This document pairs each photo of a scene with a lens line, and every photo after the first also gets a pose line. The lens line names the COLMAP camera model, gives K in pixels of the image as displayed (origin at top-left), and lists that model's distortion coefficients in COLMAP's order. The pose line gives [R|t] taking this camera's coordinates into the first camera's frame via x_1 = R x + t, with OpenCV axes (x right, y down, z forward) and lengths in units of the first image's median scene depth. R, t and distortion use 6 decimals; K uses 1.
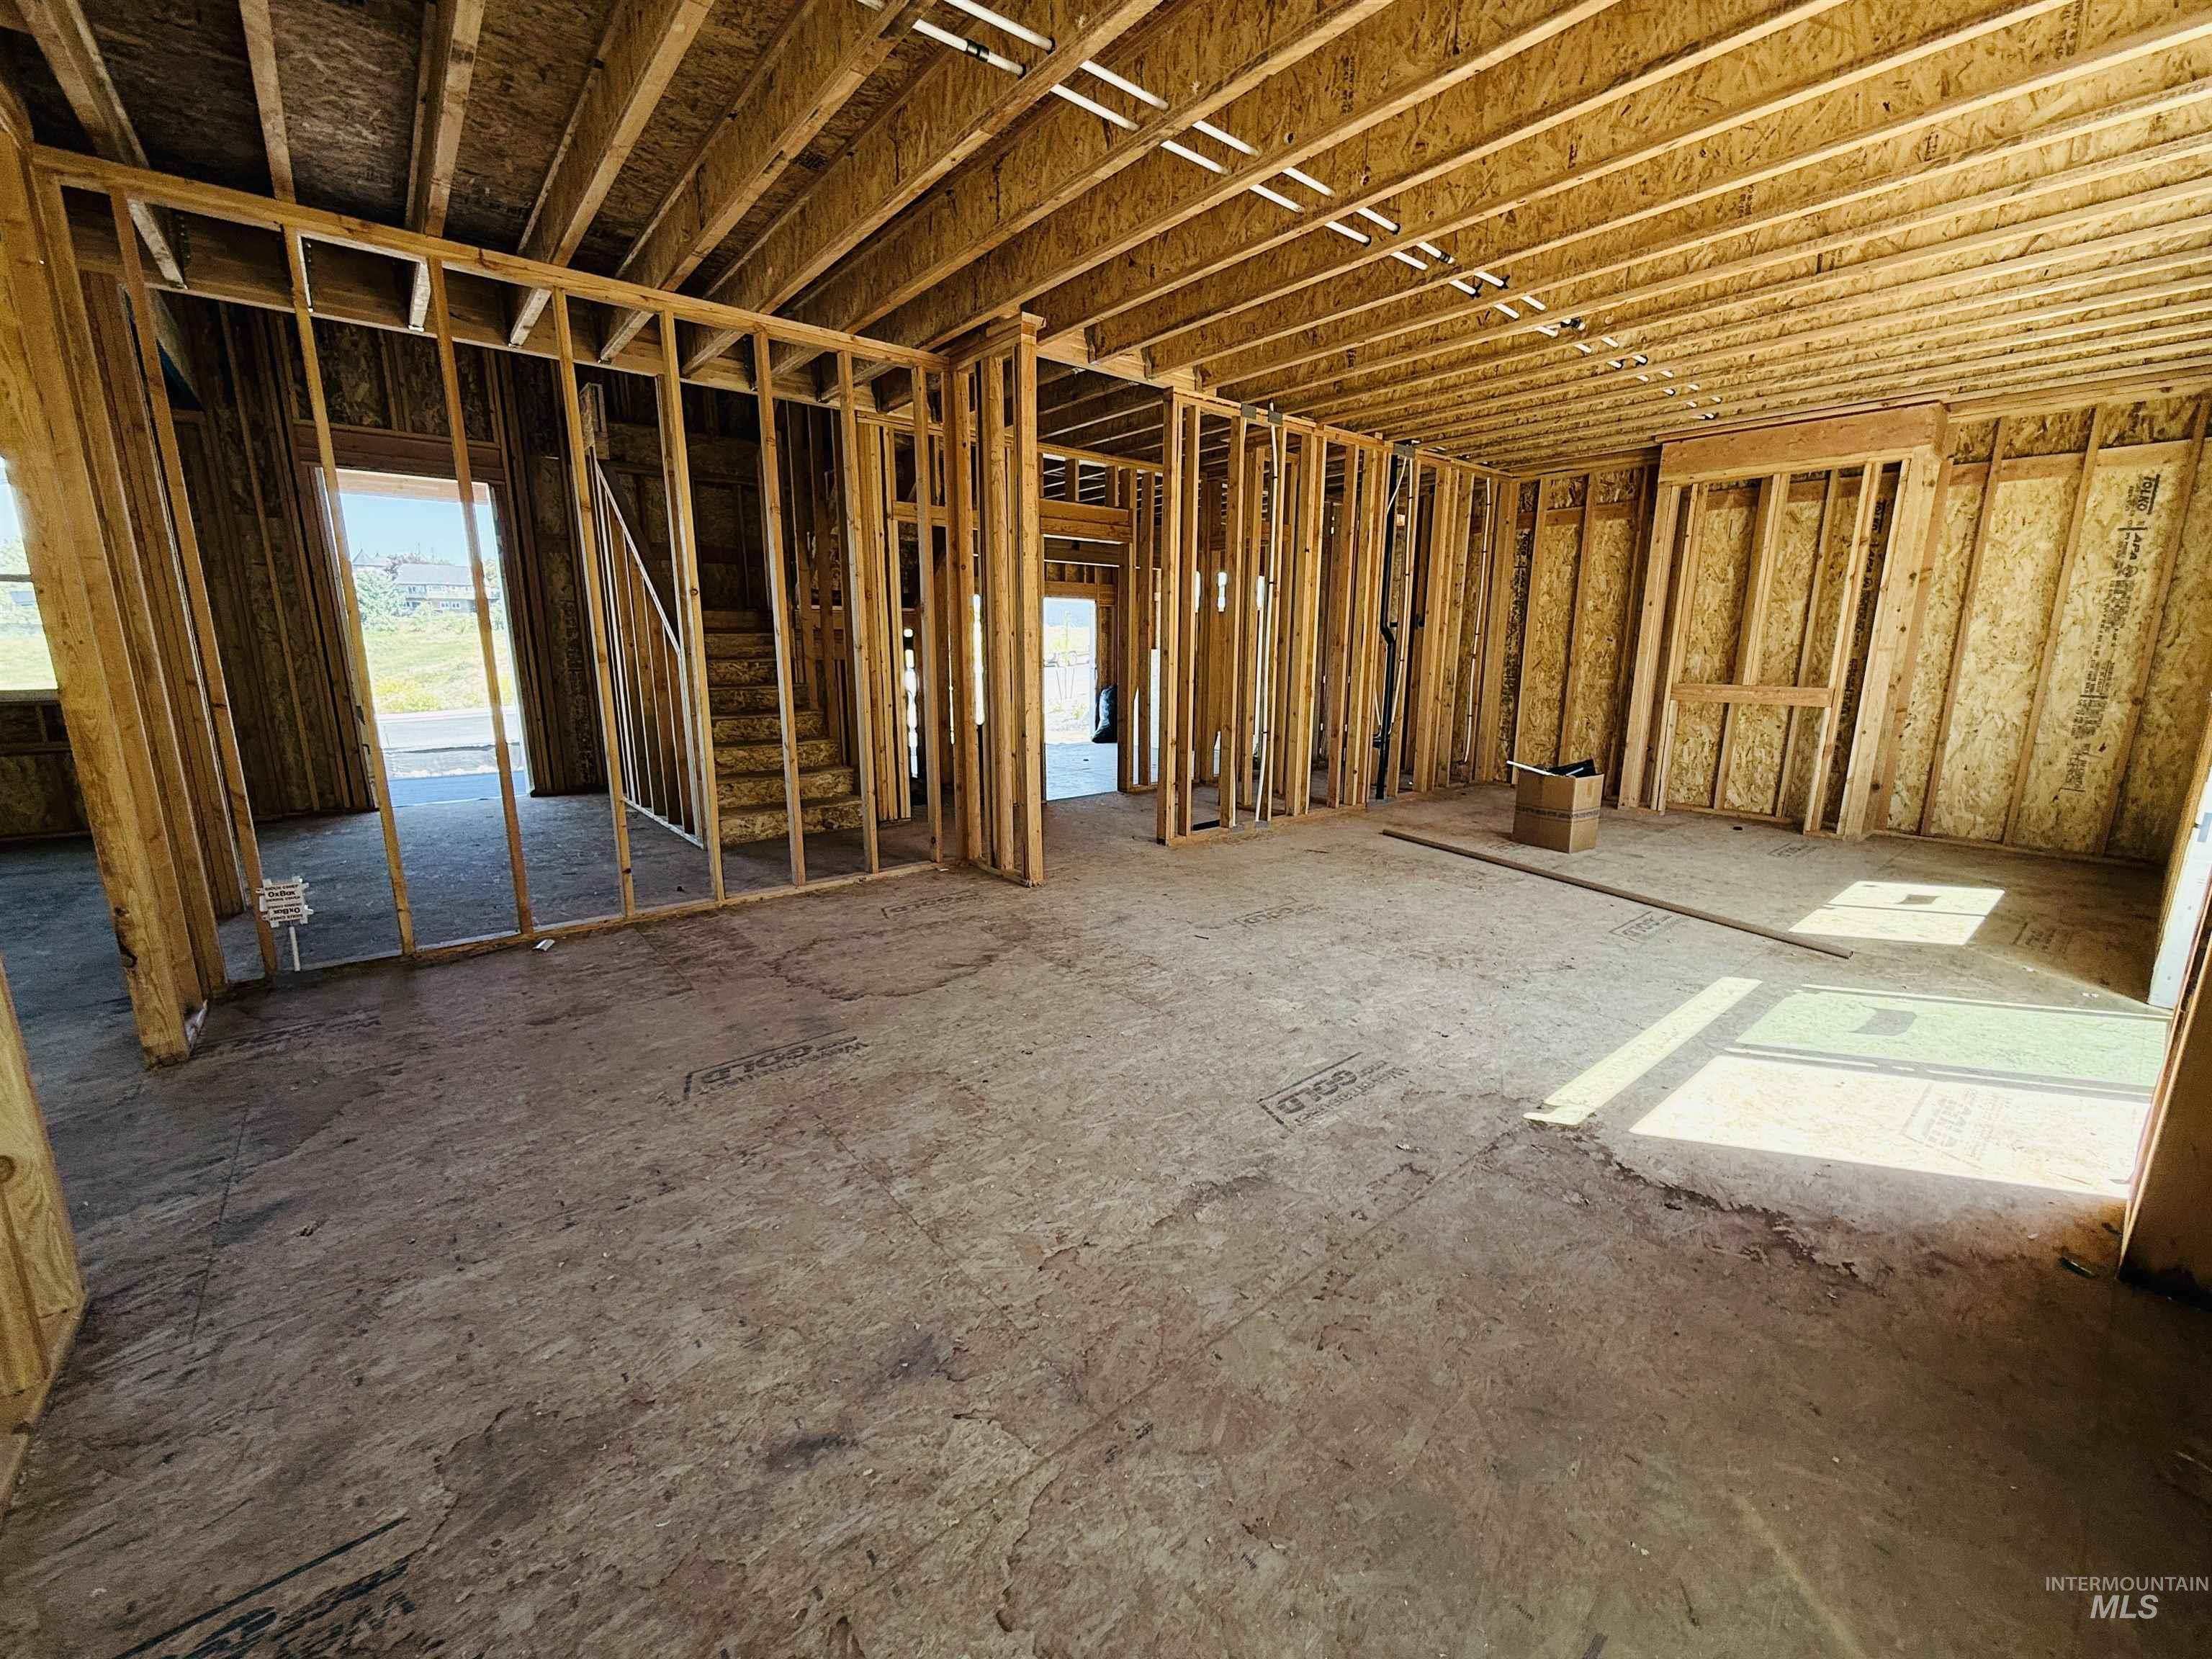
lens RADIAL K [[881.7, 0, 1113.2], [0, 881.7, 826.8], [0, 0, 1]] dist [-0.002217, 0.000256]
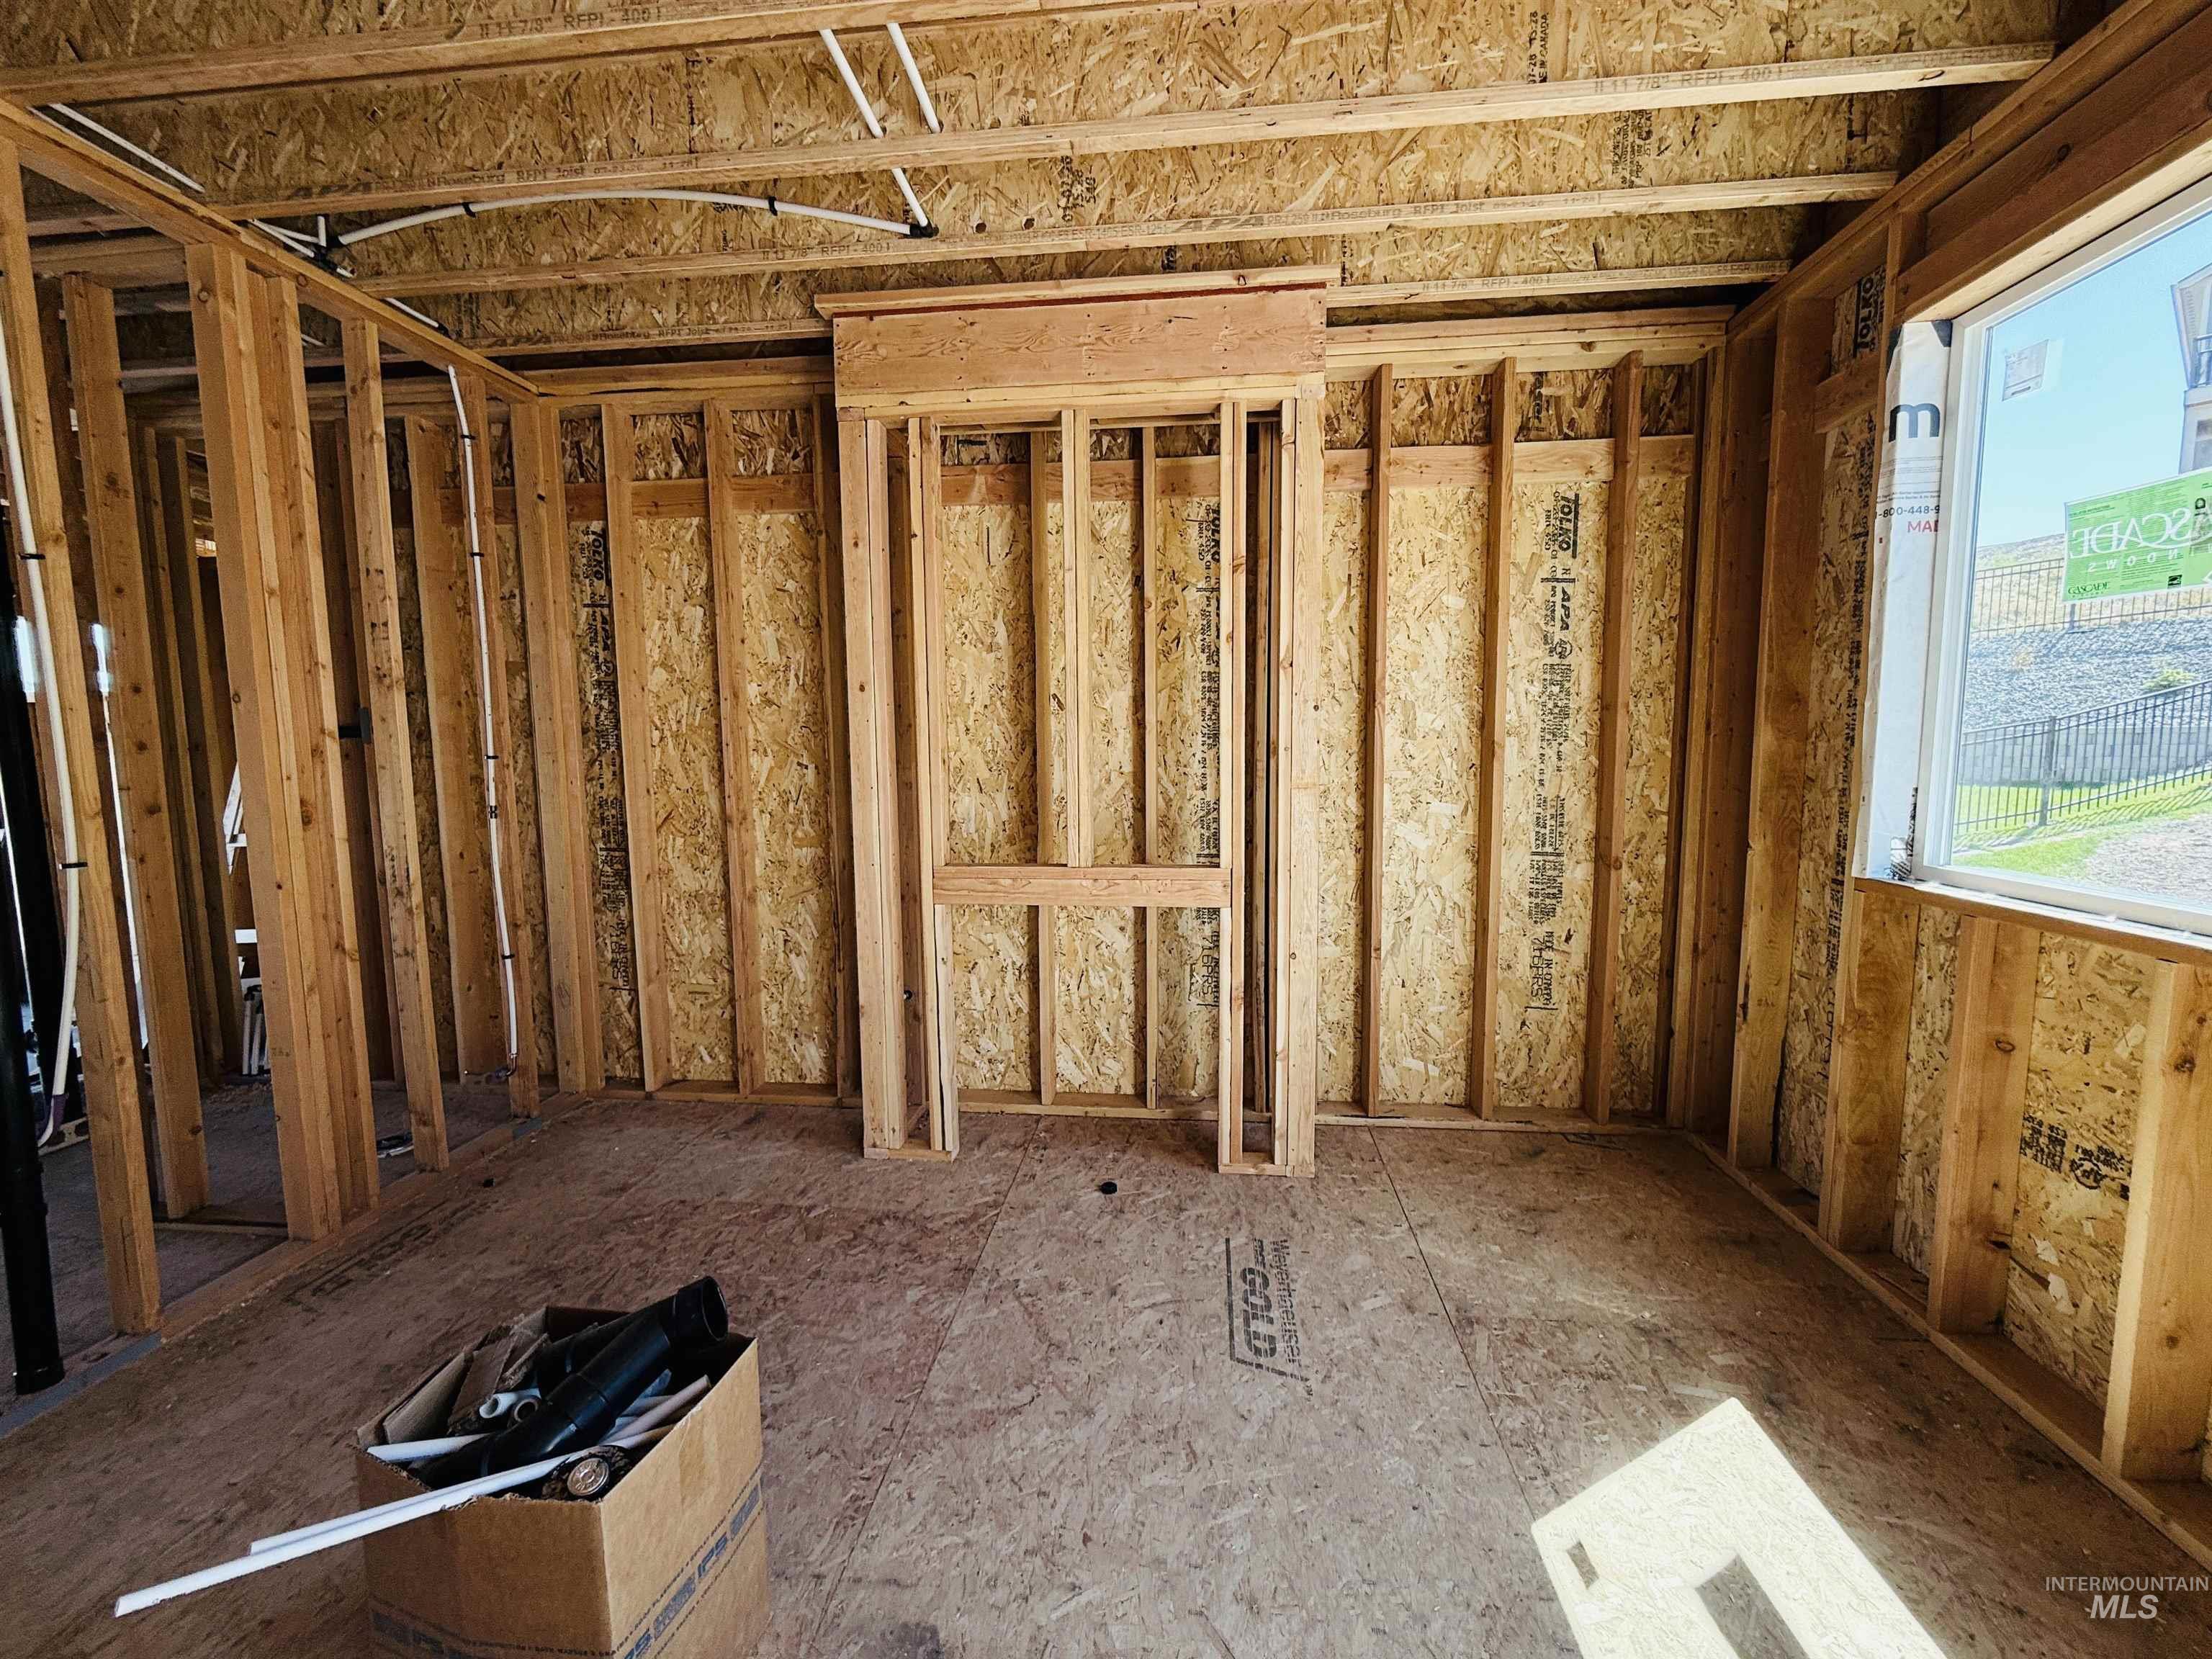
lens RADIAL K [[881.7, 0, 1111.2], [0, 881.7, 823.8], [0, 0, 1]] dist [-0.002217, 0.000256]
pose [[0.716756, -0.080310, 0.692684, 0.411027], [0.154325, 0.986983, -0.045257, -0.156747], [-0.680033, 0.139337, 0.719820, 0.644147]]
